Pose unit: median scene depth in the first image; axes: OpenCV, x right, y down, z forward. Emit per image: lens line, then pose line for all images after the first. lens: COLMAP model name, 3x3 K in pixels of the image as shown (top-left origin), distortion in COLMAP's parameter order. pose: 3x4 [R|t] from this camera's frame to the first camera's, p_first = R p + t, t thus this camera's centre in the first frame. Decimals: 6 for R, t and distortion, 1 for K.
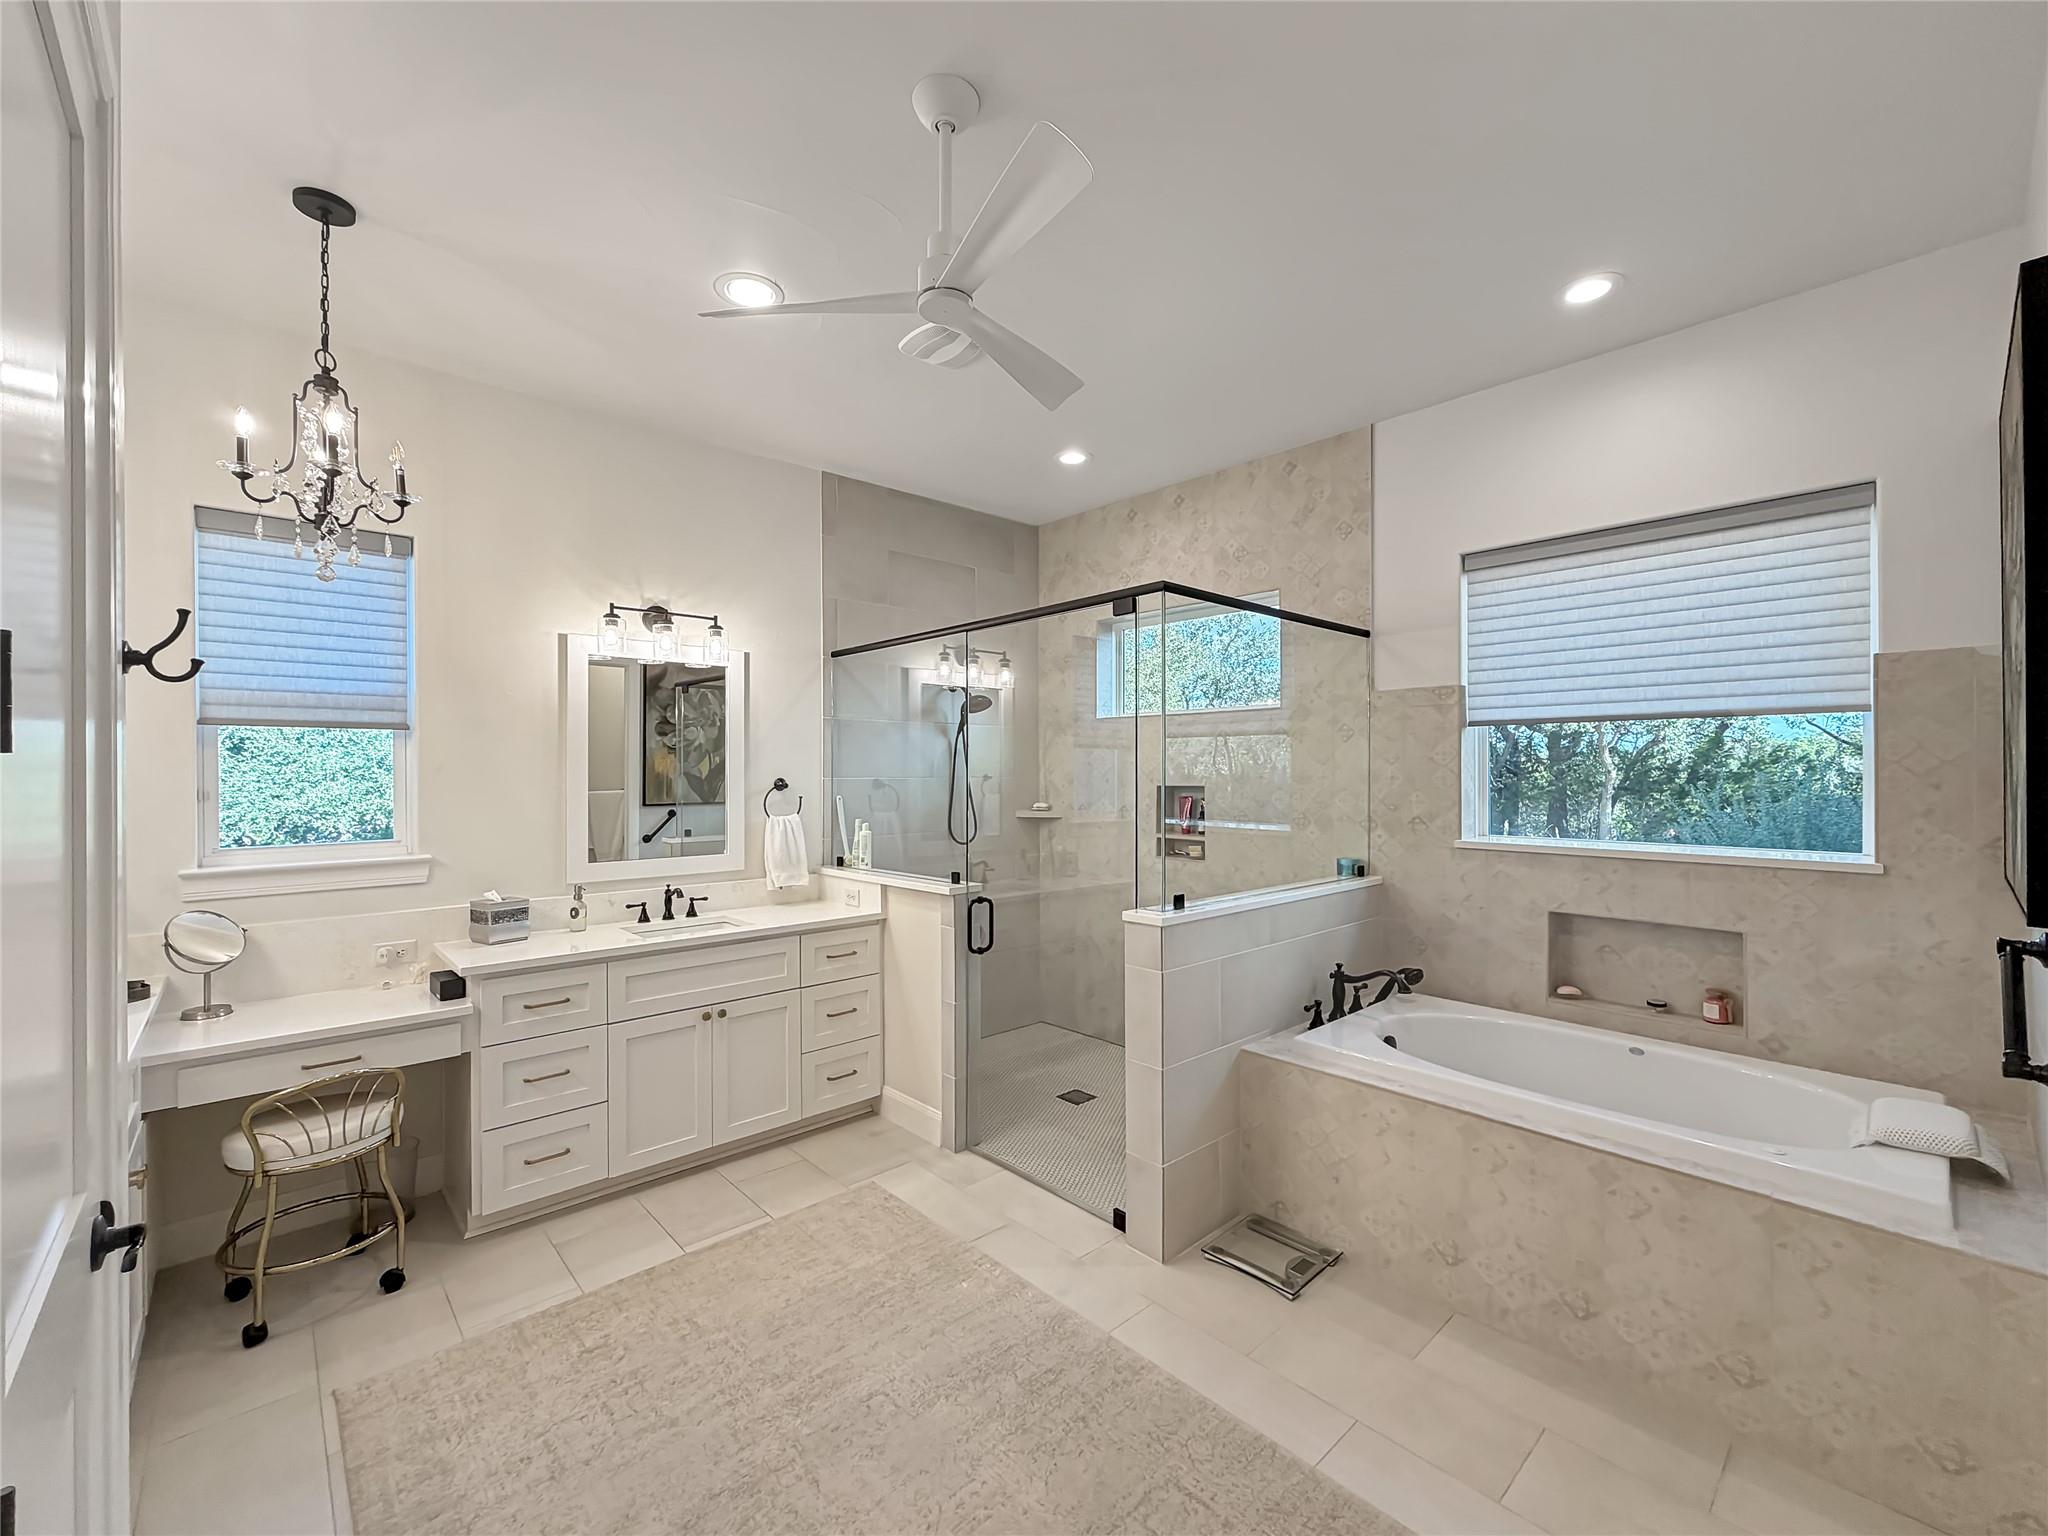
lens RADIAL K [[824.6, 0, 1022.5], [0, 824.6, 771.6], [0, 0, 1]] dist [-0.002951, 0.001129]
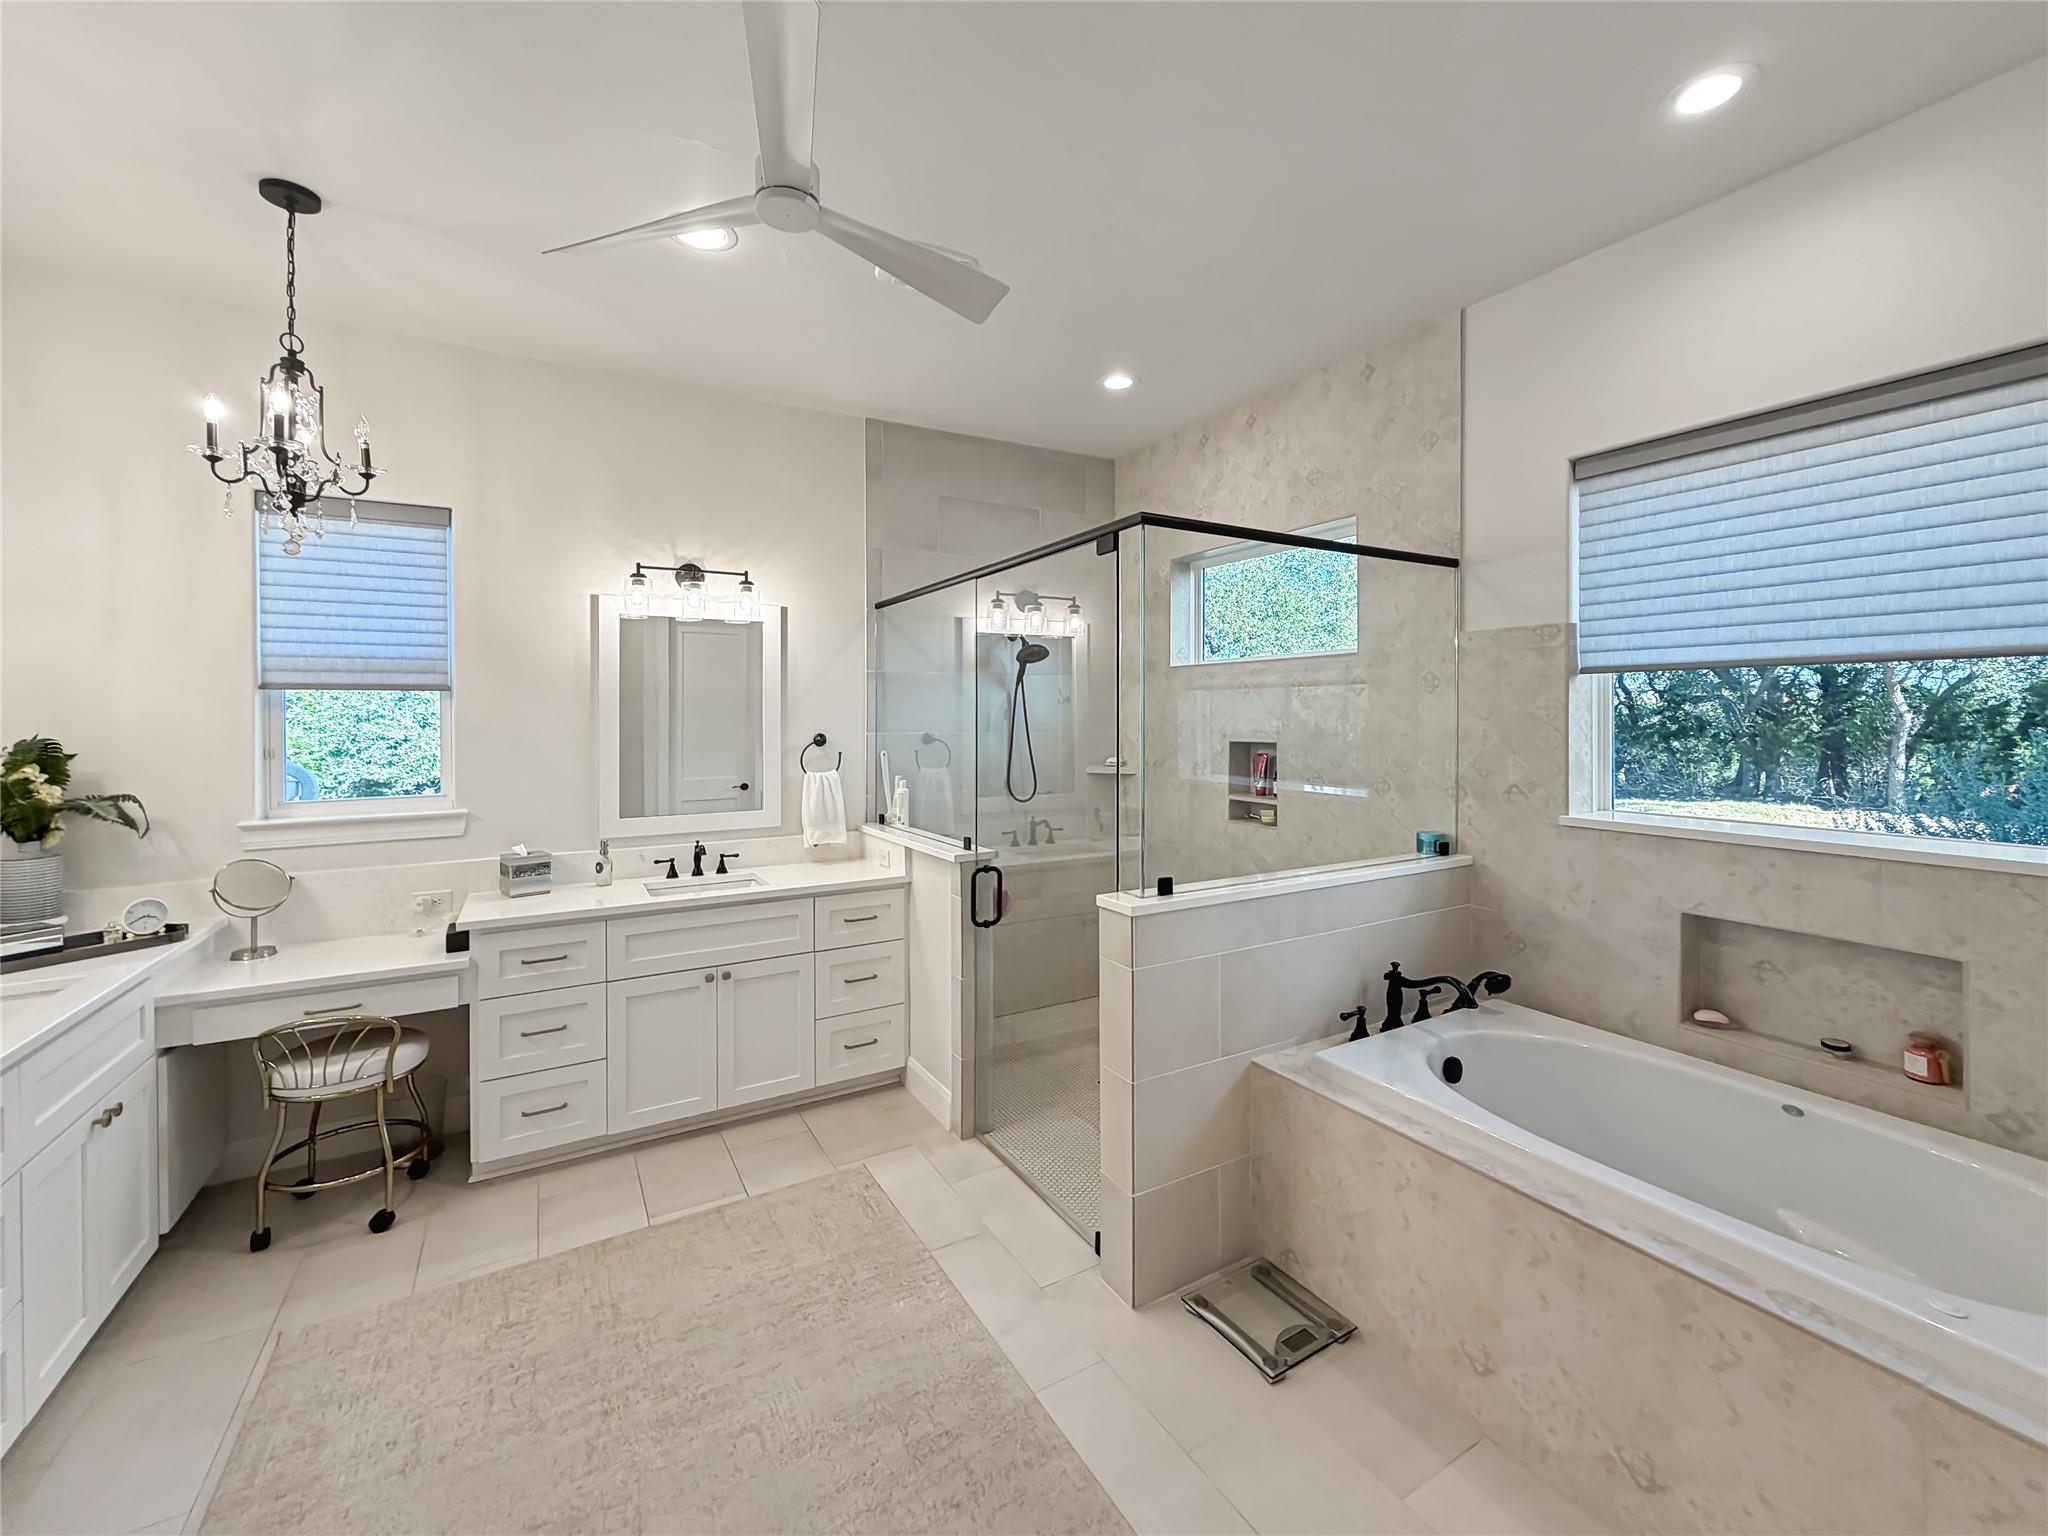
lens RADIAL K [[824.6, 0, 1022.9], [0, 824.6, 719.1], [0, 0, 1]] dist [-0.002951, 0.001129]
pose [[0.978633, -0.001343, -0.205613, 0.200573], [0.002291, 0.999988, 0.004376, -0.017816], [0.205604, -0.004753, 0.978624, 0.119689]]
